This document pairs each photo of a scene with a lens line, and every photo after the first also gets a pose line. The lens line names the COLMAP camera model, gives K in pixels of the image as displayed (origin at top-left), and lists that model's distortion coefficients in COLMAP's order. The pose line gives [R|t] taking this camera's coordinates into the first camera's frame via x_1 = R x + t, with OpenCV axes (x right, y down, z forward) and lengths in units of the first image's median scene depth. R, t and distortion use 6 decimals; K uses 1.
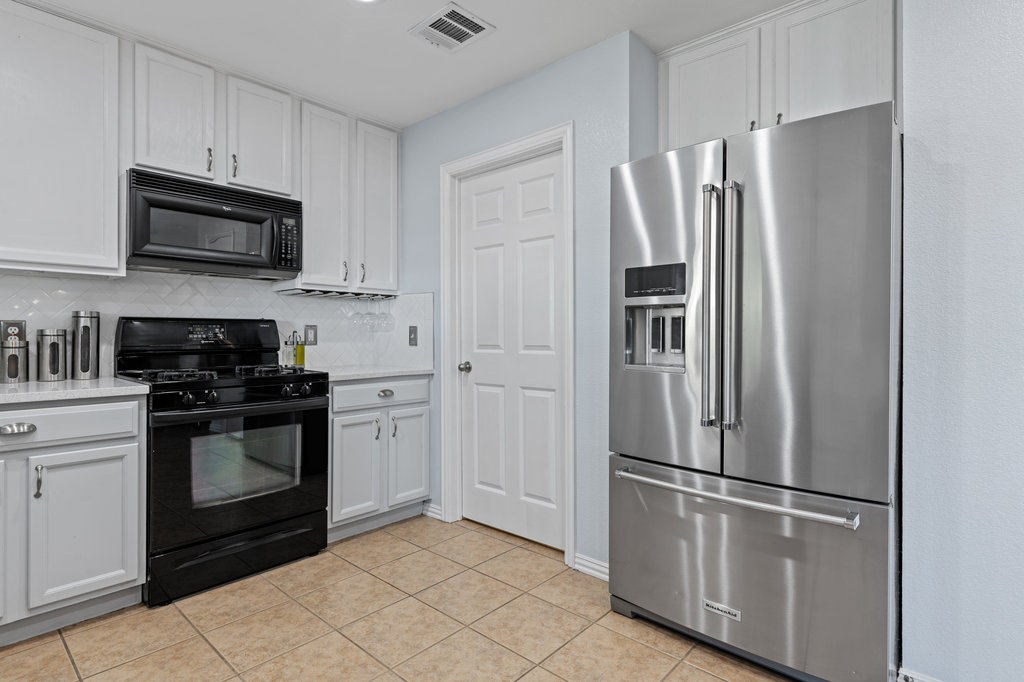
lens RADIAL K [[523.6, 0, 521.5], [0, 523.6, 335.0], [0, 0, 1]] dist [0.001370, -0.001623]
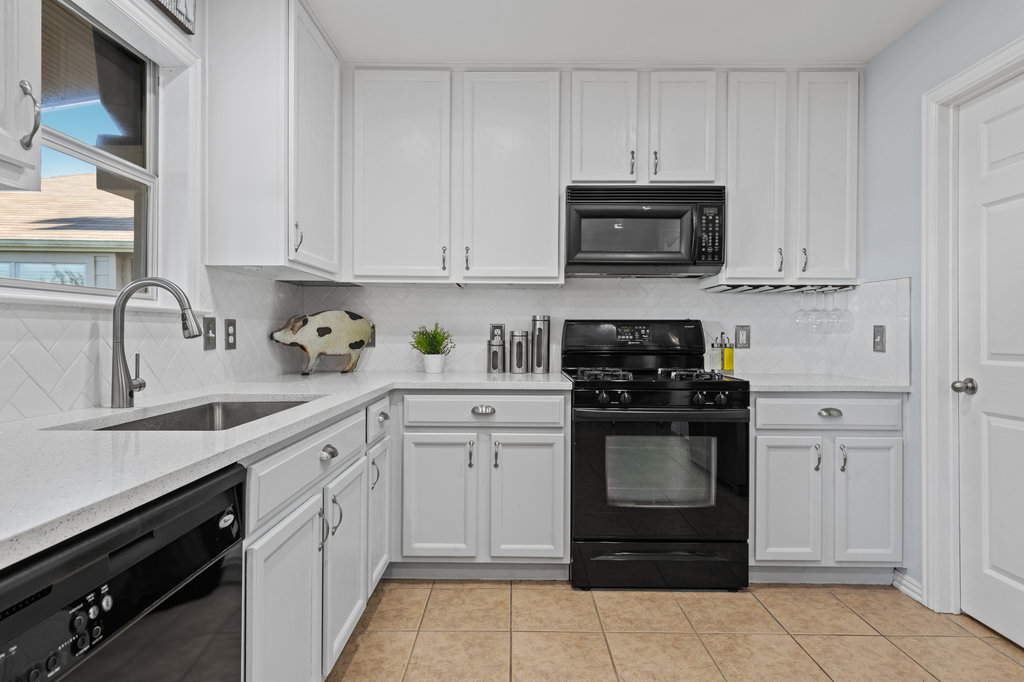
lens RADIAL K [[563.2, 0, 508.9], [0, 563.2, 335.4], [0, 0, 1]] dist [0.021672, -0.009316]
pose [[0.657097, 0.002524, -0.753802, 0.065003], [-0.005542, 0.999984, -0.001483, 0.001402], [0.753786, 0.005153, 0.657100, 0.102895]]
